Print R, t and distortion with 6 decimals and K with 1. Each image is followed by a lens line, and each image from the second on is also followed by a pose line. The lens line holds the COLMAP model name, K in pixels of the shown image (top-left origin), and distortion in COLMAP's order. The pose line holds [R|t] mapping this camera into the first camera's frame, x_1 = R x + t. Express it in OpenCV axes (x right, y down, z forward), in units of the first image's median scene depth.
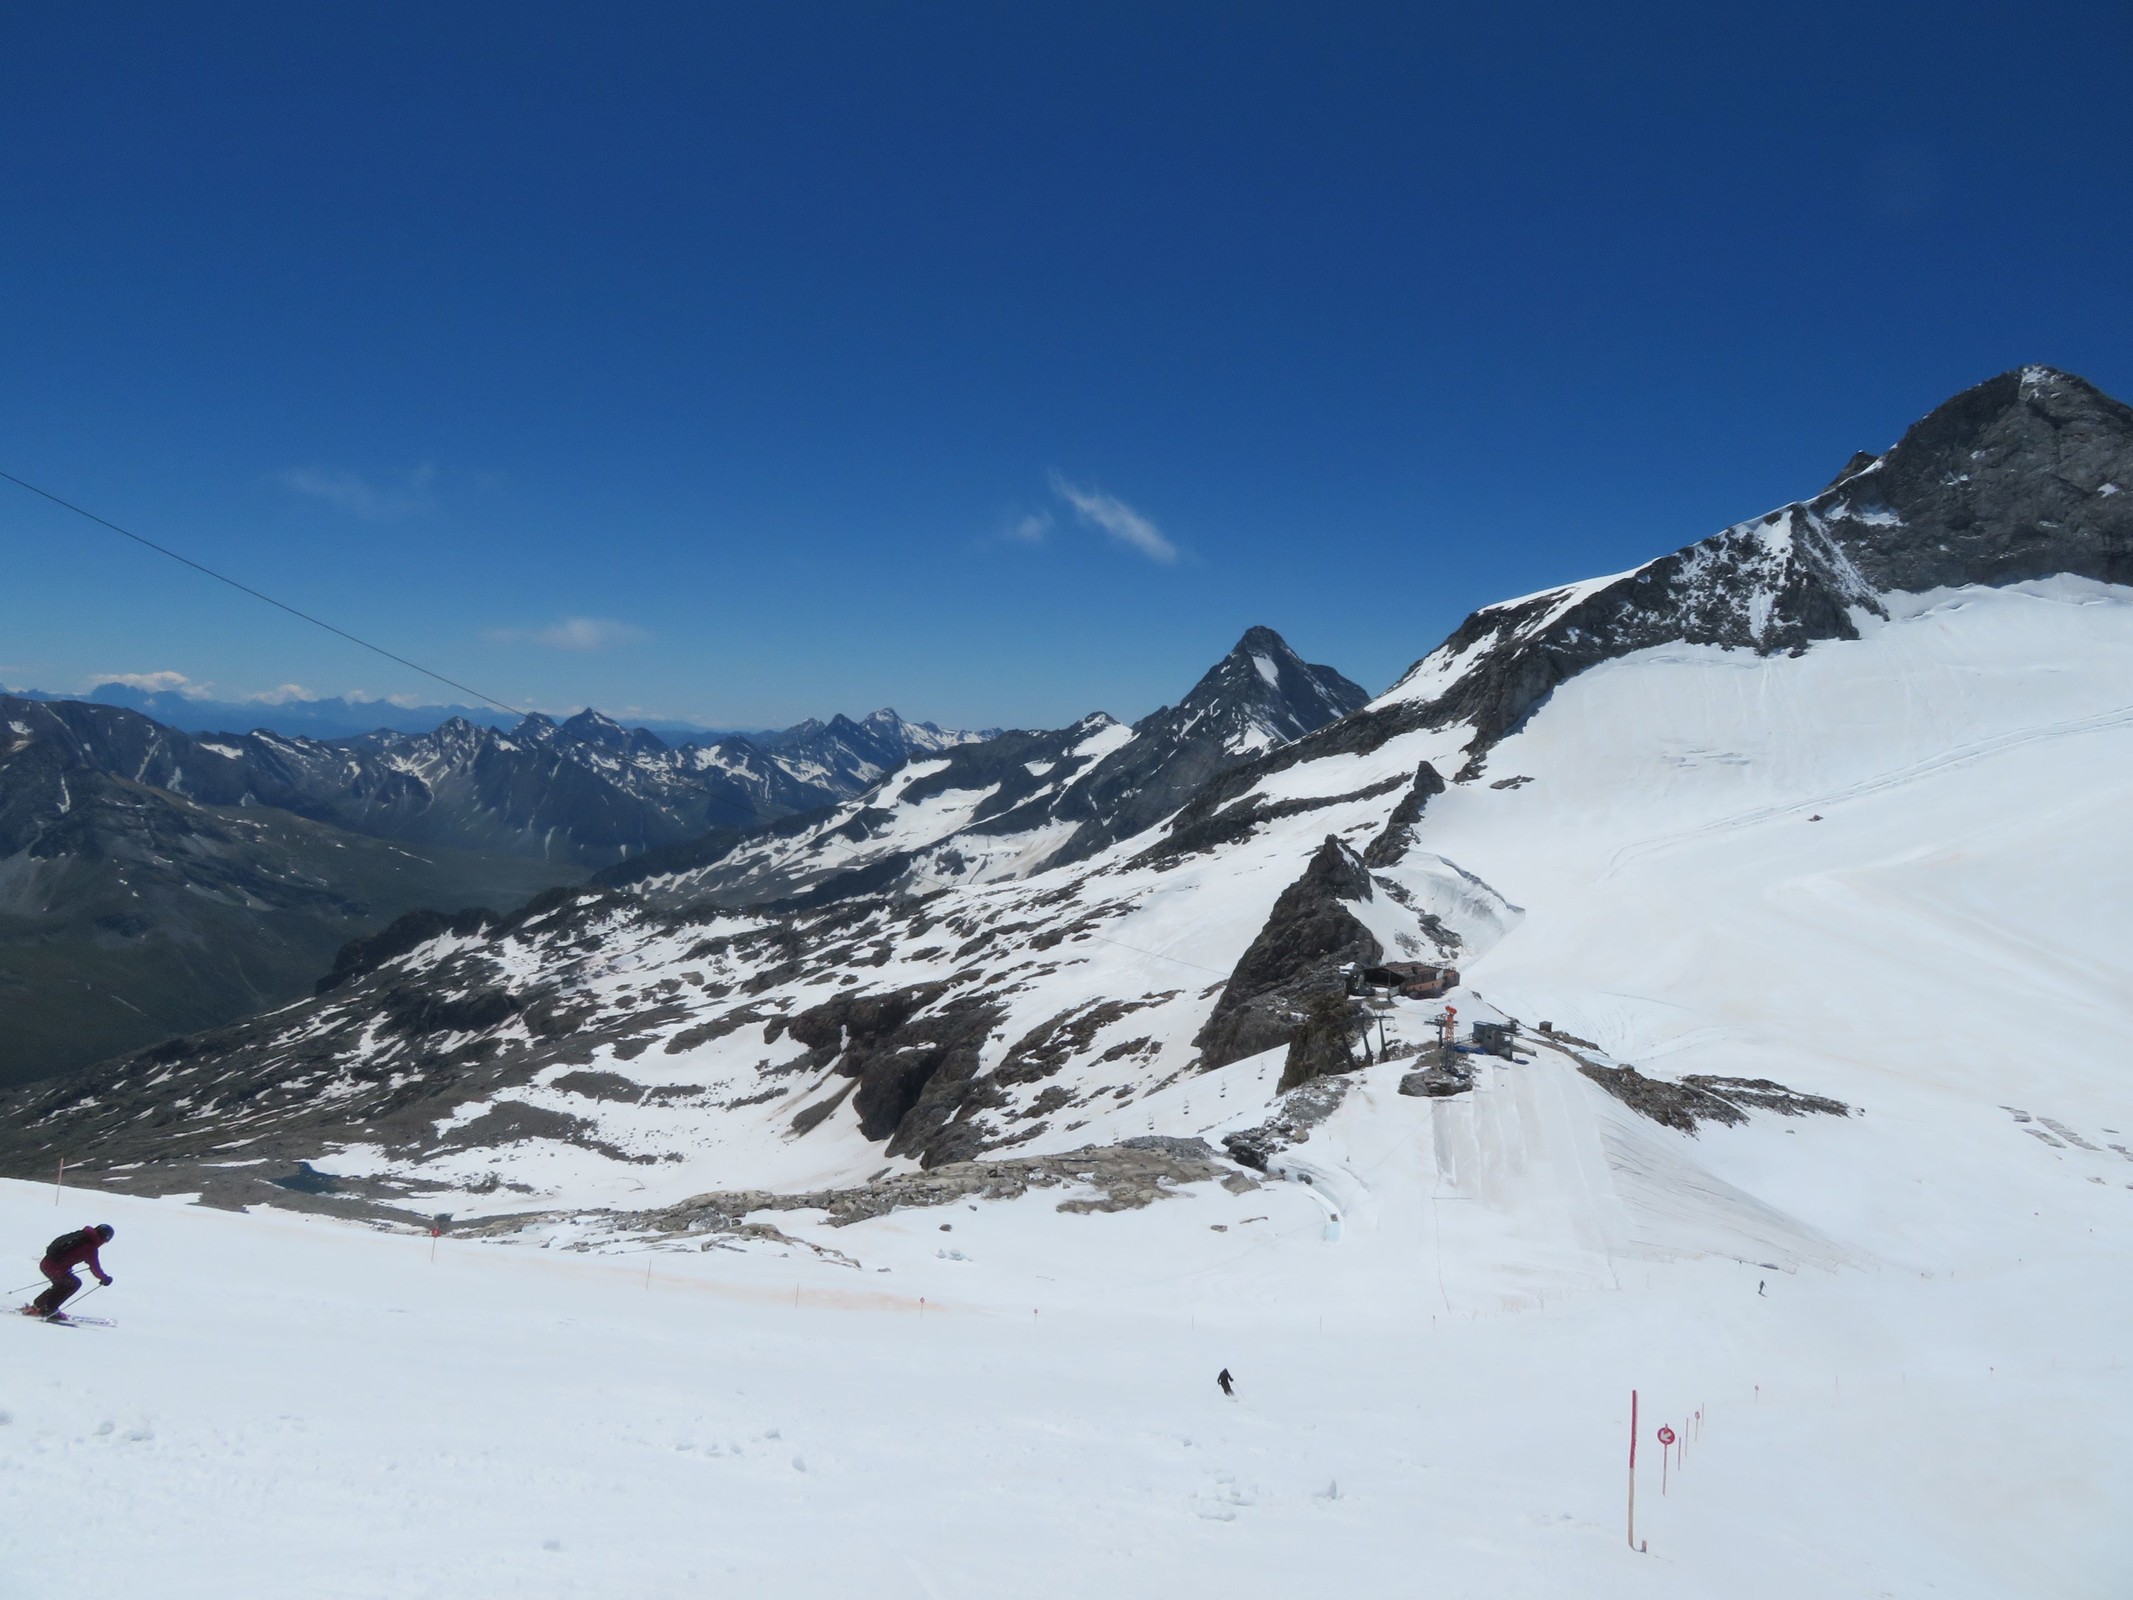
lens RADIAL K [[1507.1, 0, 1069.9], [0, 1507.1, 803.8], [0, 0, 1]] dist [-0.012421, 0.009187]
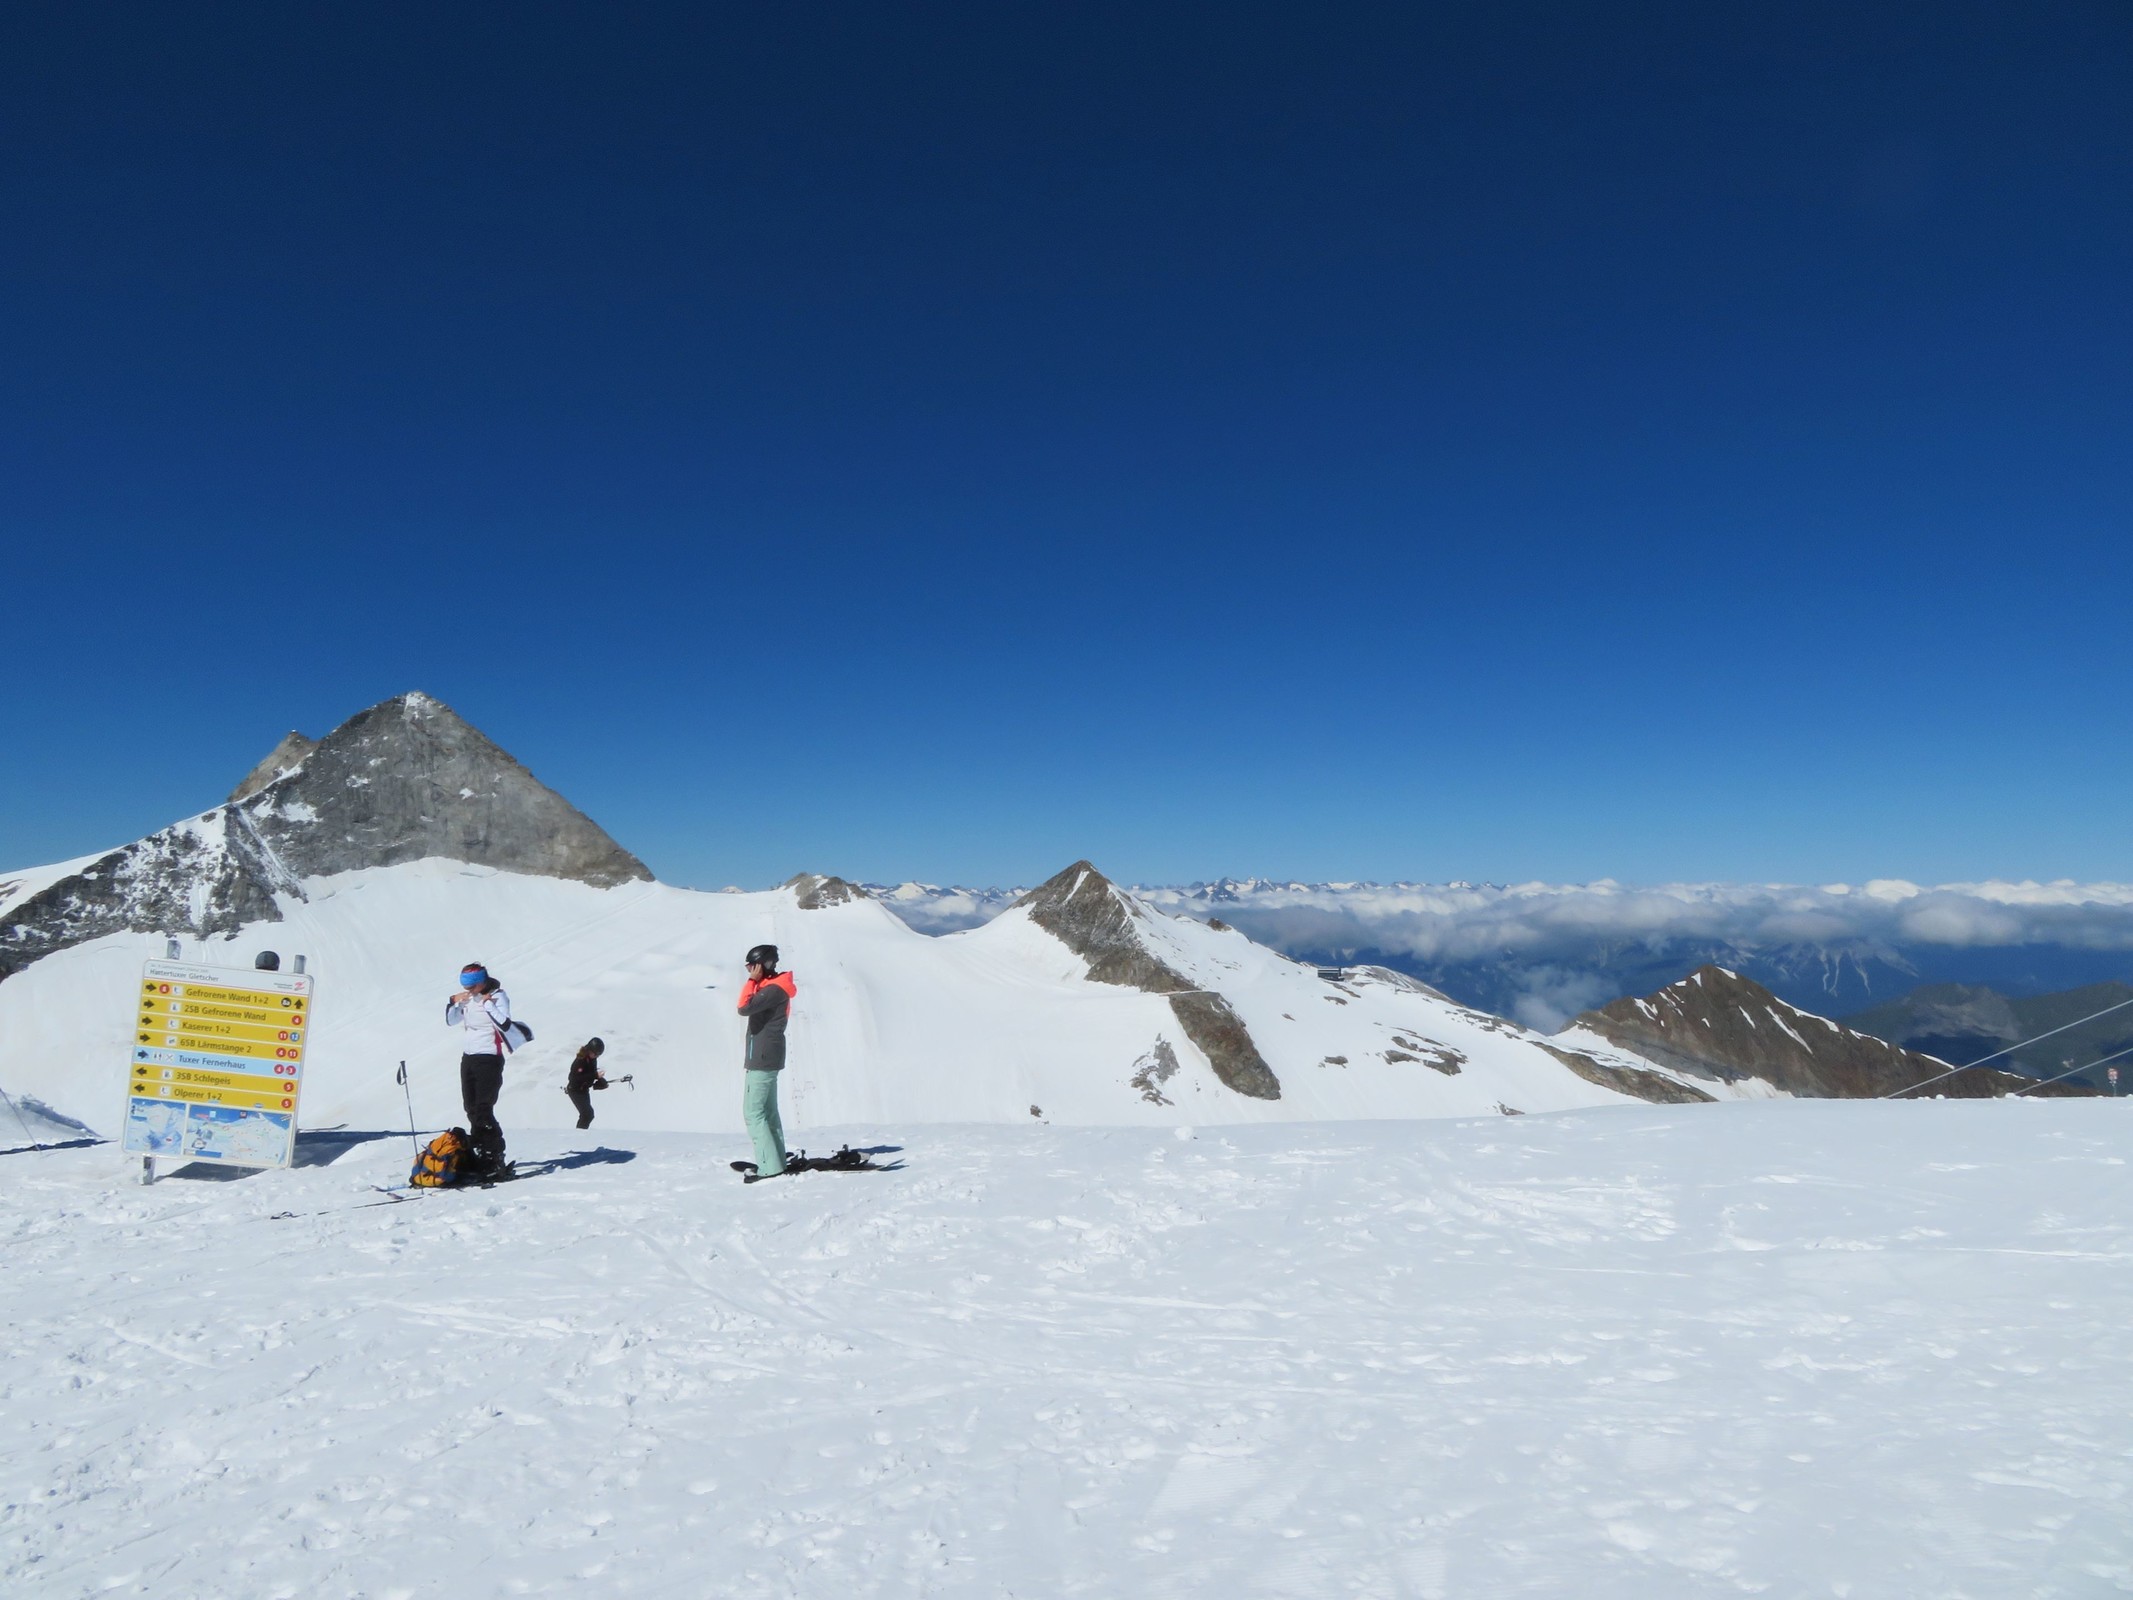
lens RADIAL K [[1515.7, 0, 1066.5], [0, 1515.7, 800.0], [0, 0, 1]] dist [-0.015083, 0.005593]
pose [[0.602932, 0.003555, 0.797785, -0.083999], [0.076901, 0.995075, -0.062553, -0.078352], [-0.794078, 0.099066, 0.599688, -0.277305]]
